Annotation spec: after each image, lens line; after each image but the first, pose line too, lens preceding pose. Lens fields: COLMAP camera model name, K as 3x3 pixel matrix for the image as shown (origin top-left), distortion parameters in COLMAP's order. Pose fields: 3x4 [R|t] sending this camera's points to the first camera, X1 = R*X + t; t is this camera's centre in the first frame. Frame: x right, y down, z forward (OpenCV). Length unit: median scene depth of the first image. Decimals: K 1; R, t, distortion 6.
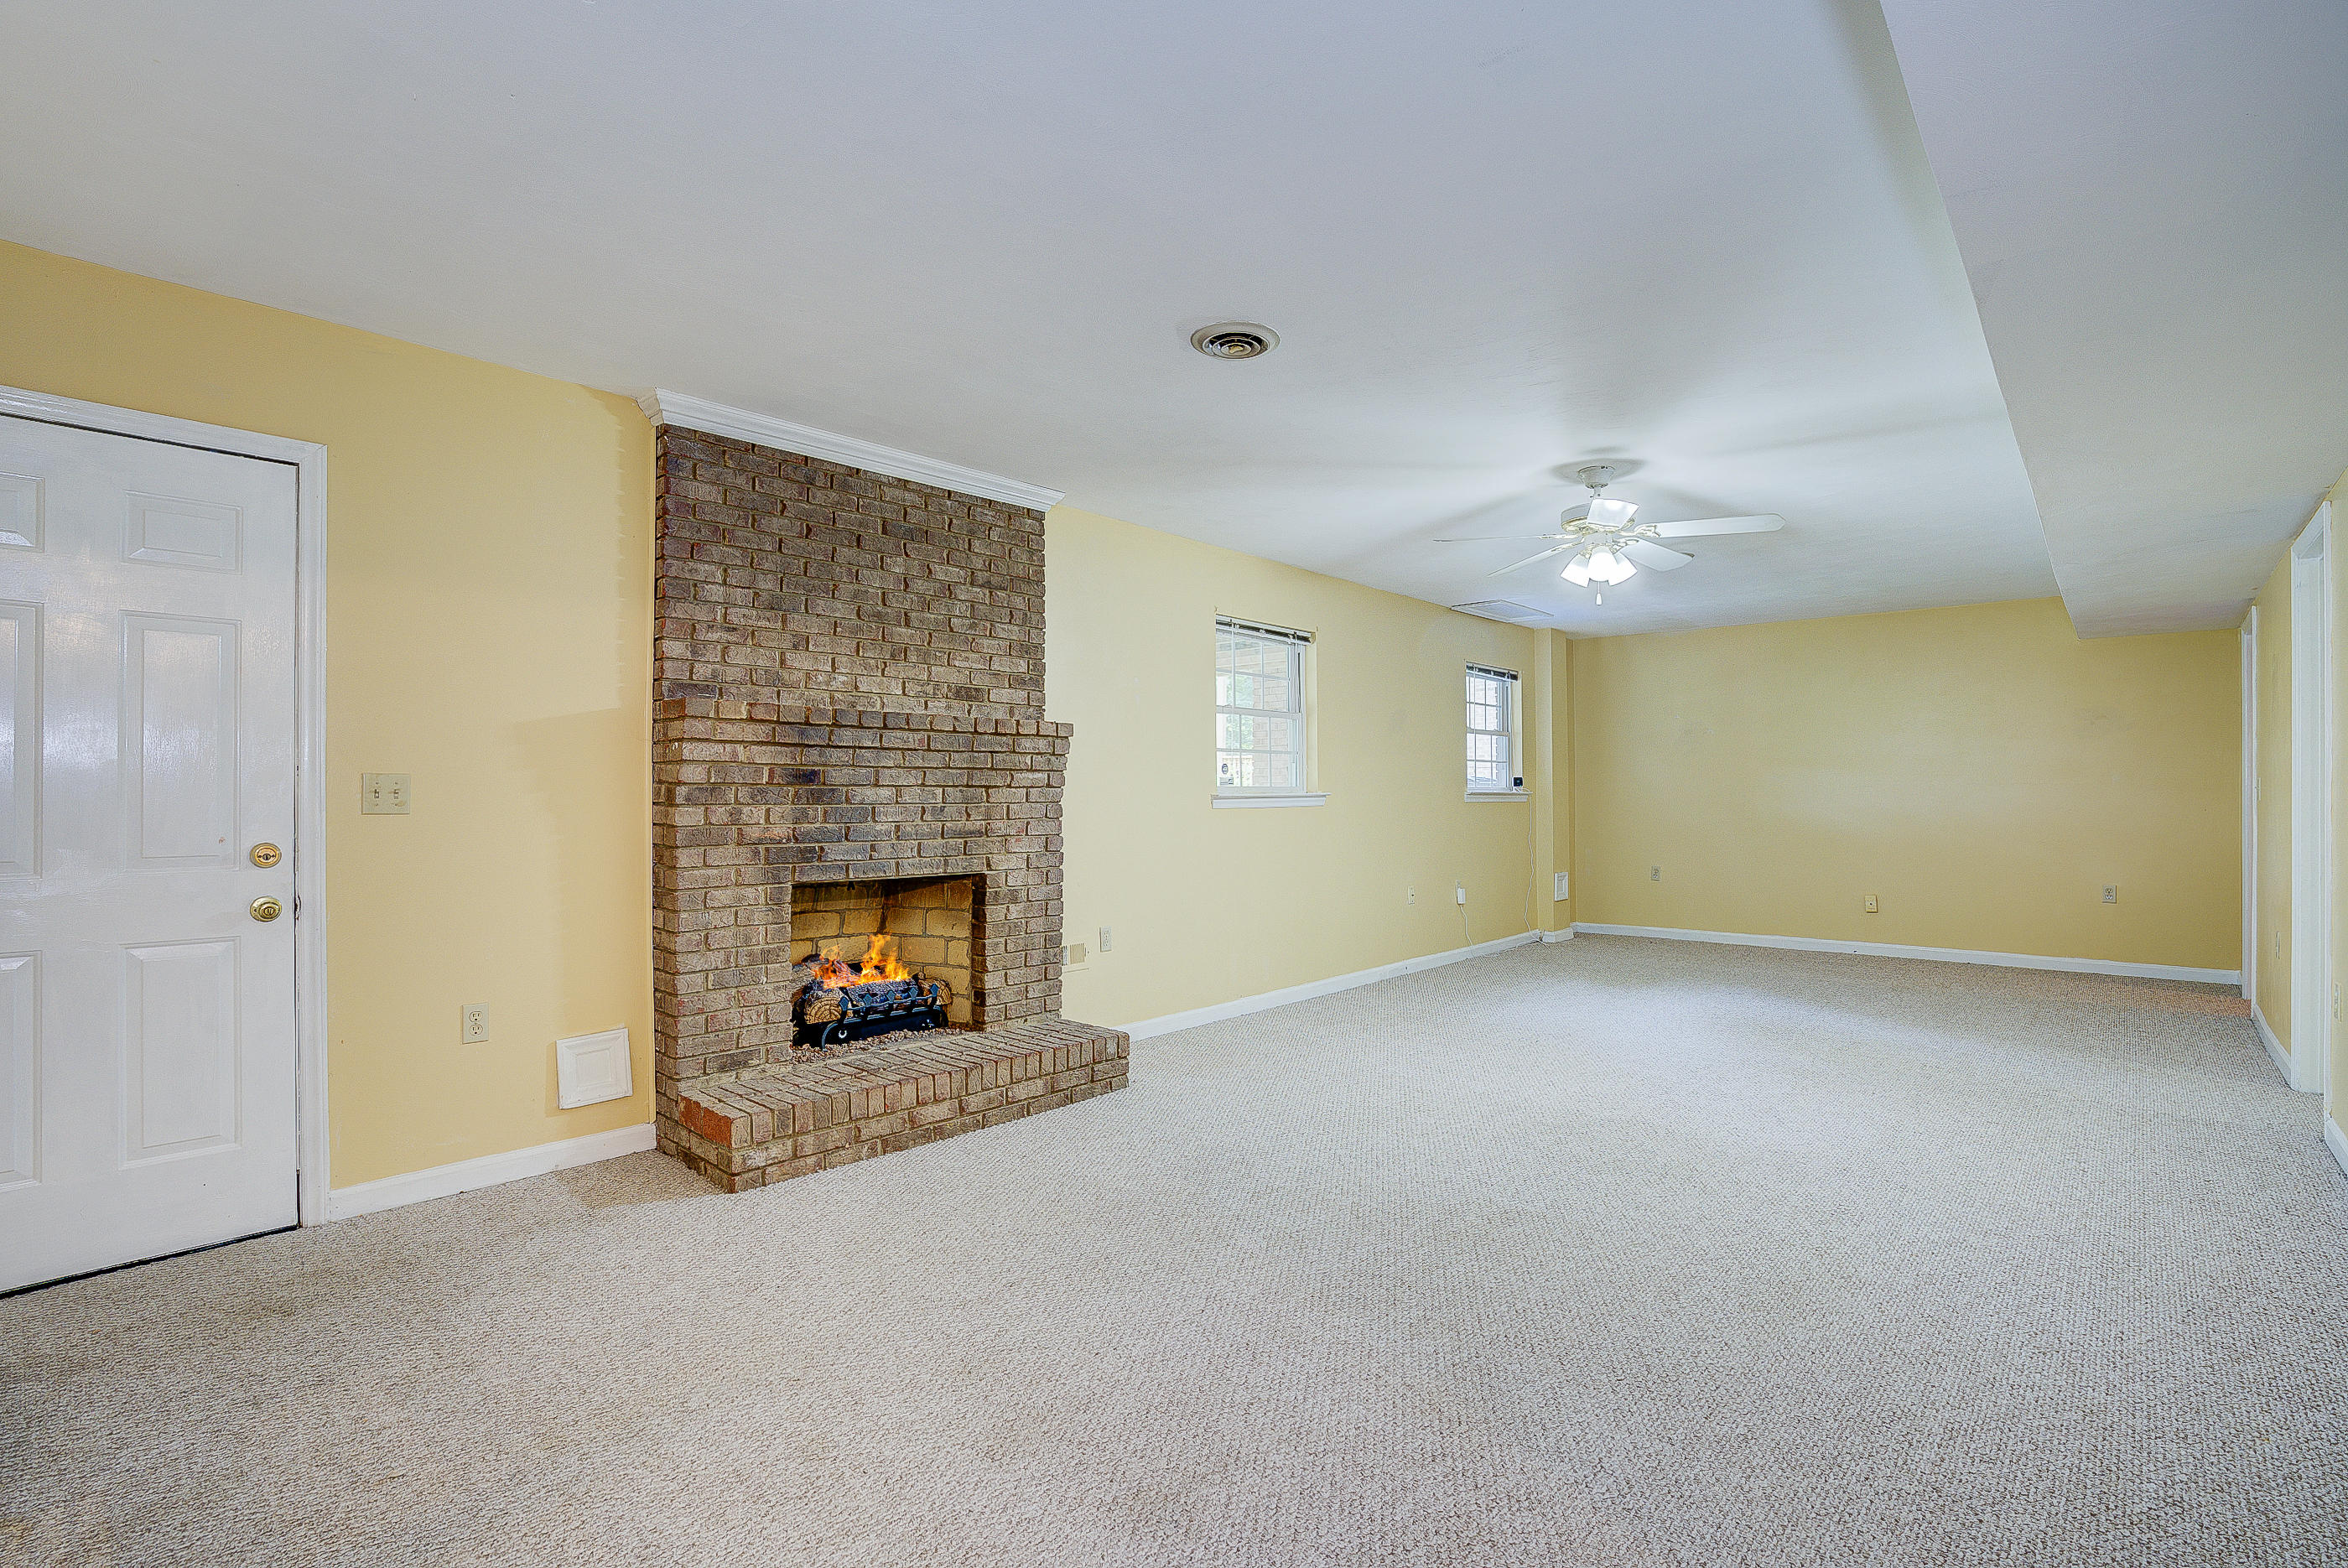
lens RADIAL K [[1122.7, 0, 1174.2], [0, 1122.7, 766.3], [0, 0, 1]] dist [-0.078634, 0.032509]
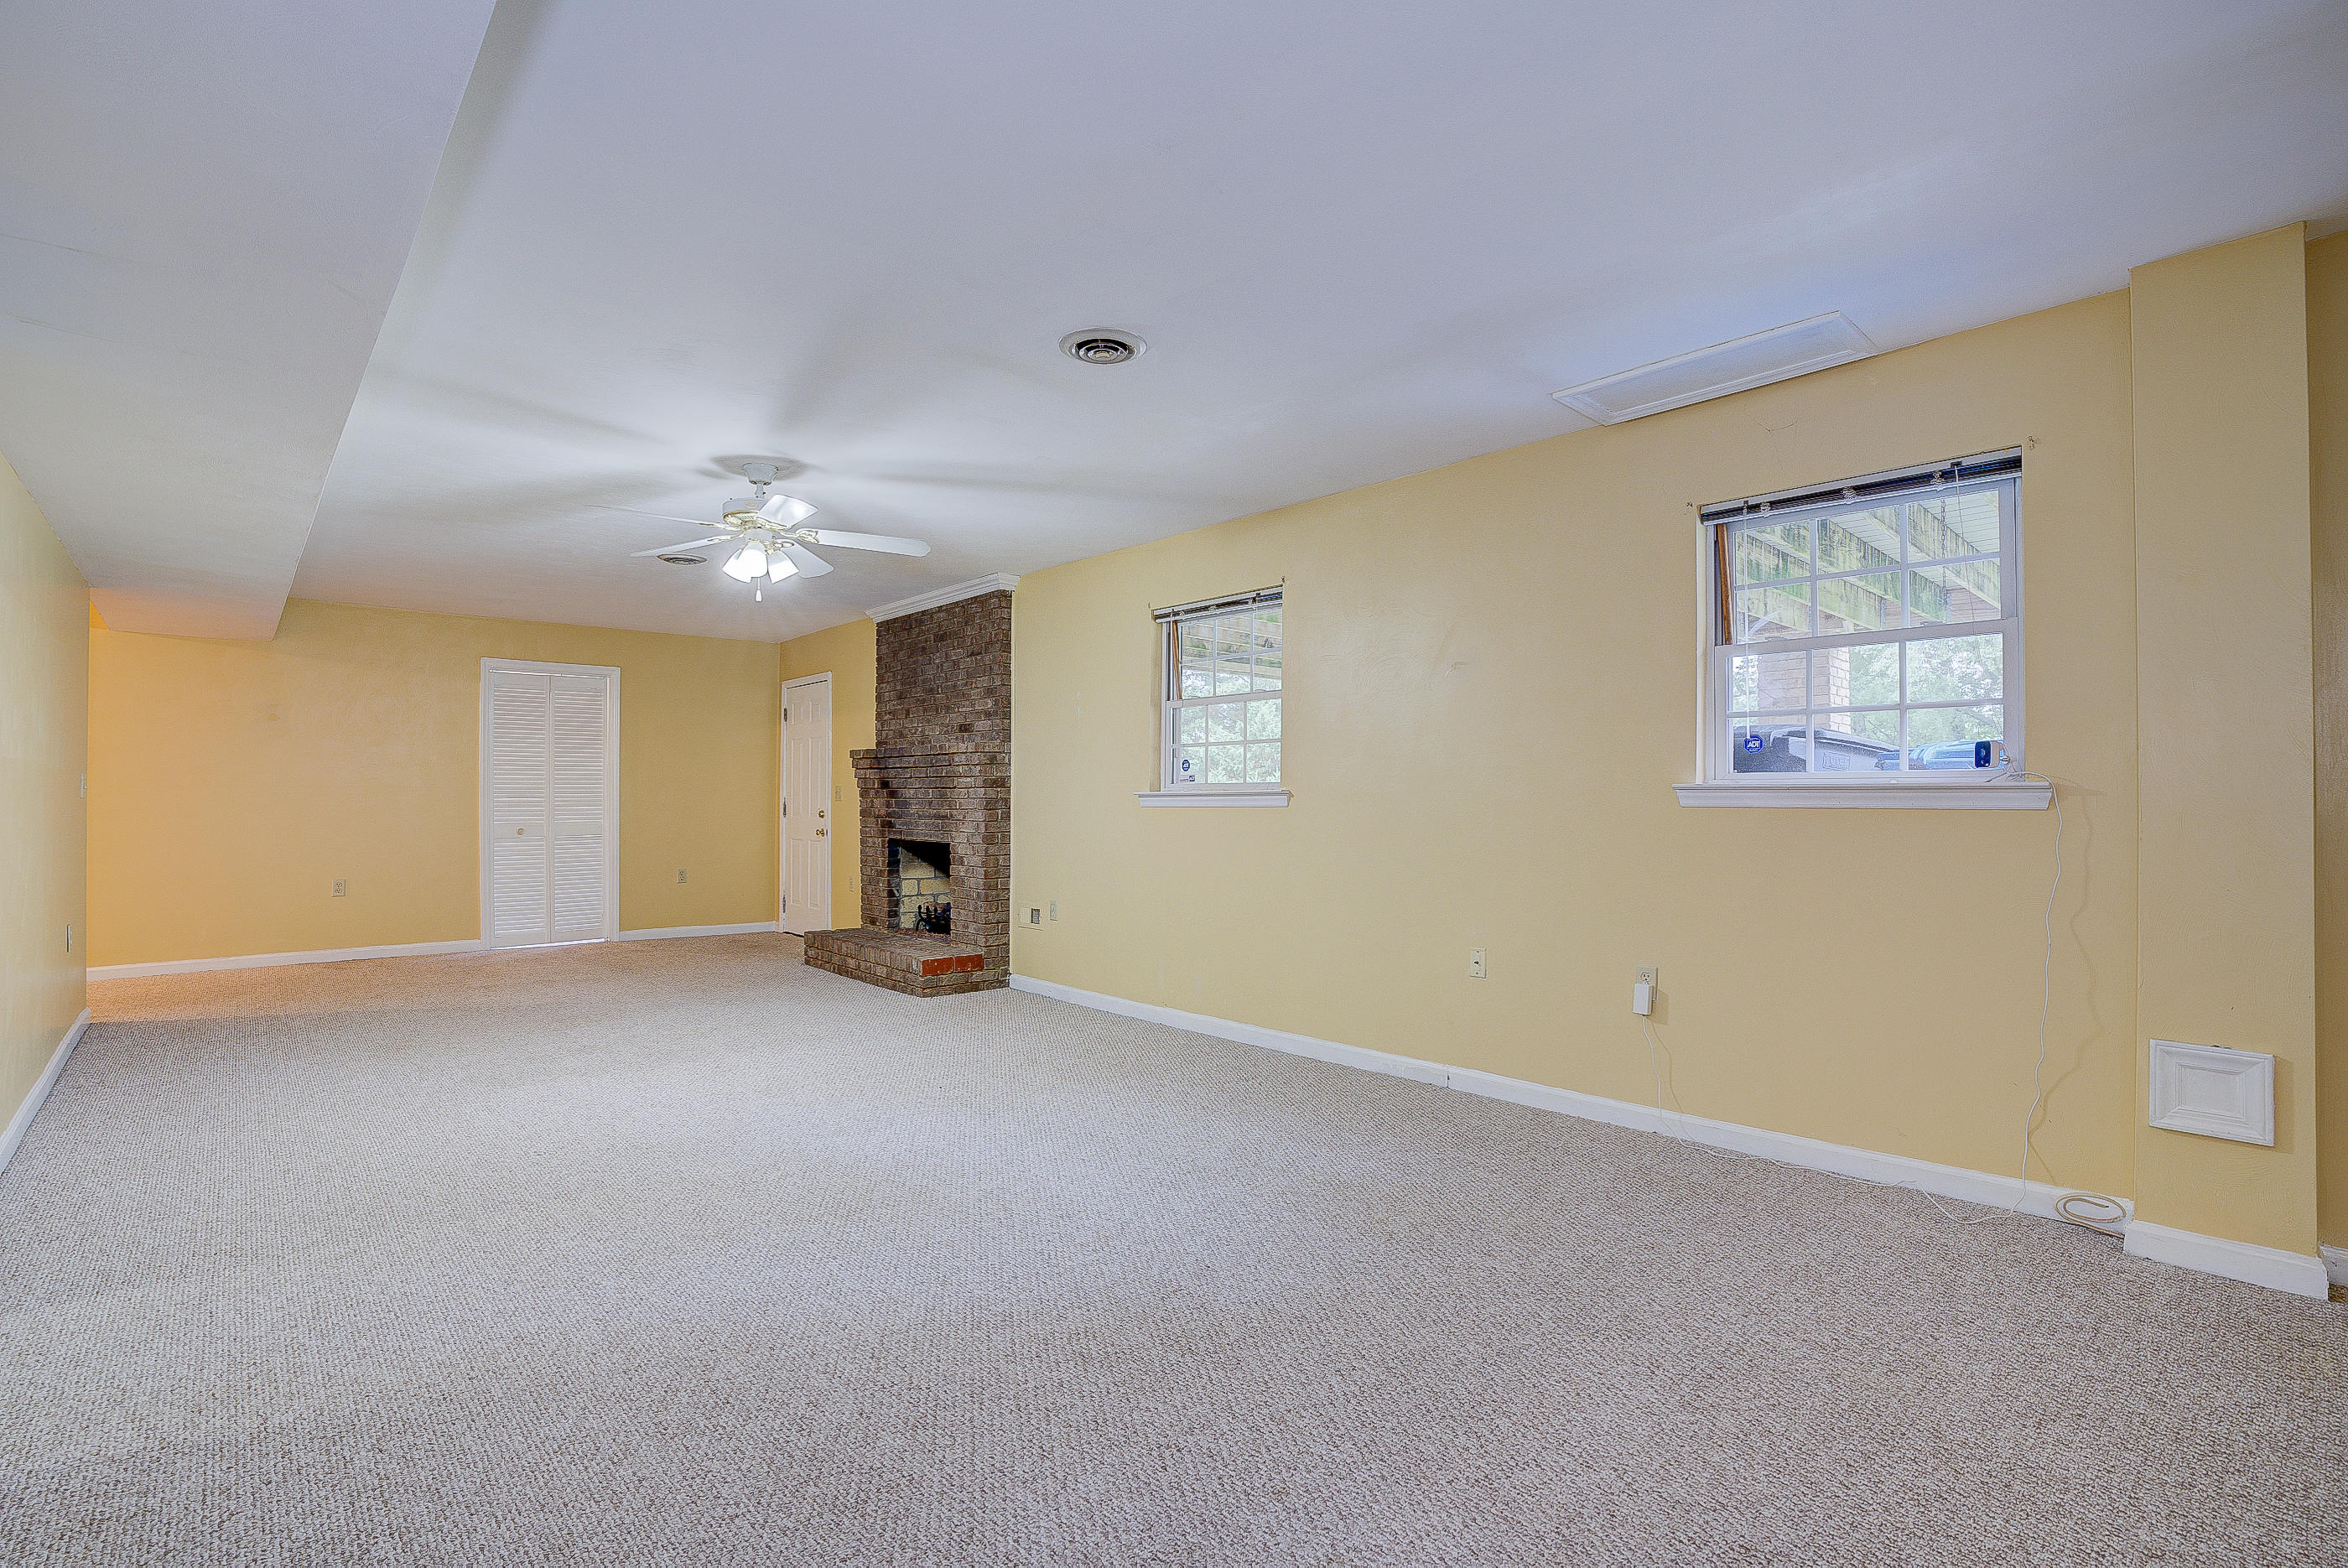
lens RADIAL K [[1122.7, 0, 1174.2], [0, 1122.7, 766.3], [0, 0, 1]] dist [-0.078634, 0.032509]
pose [[-0.134672, -0.023853, -0.990603, 1.304414], [0.026542, 0.999265, -0.027670, 0.038544], [0.990535, -0.030019, -0.133939, 1.483908]]
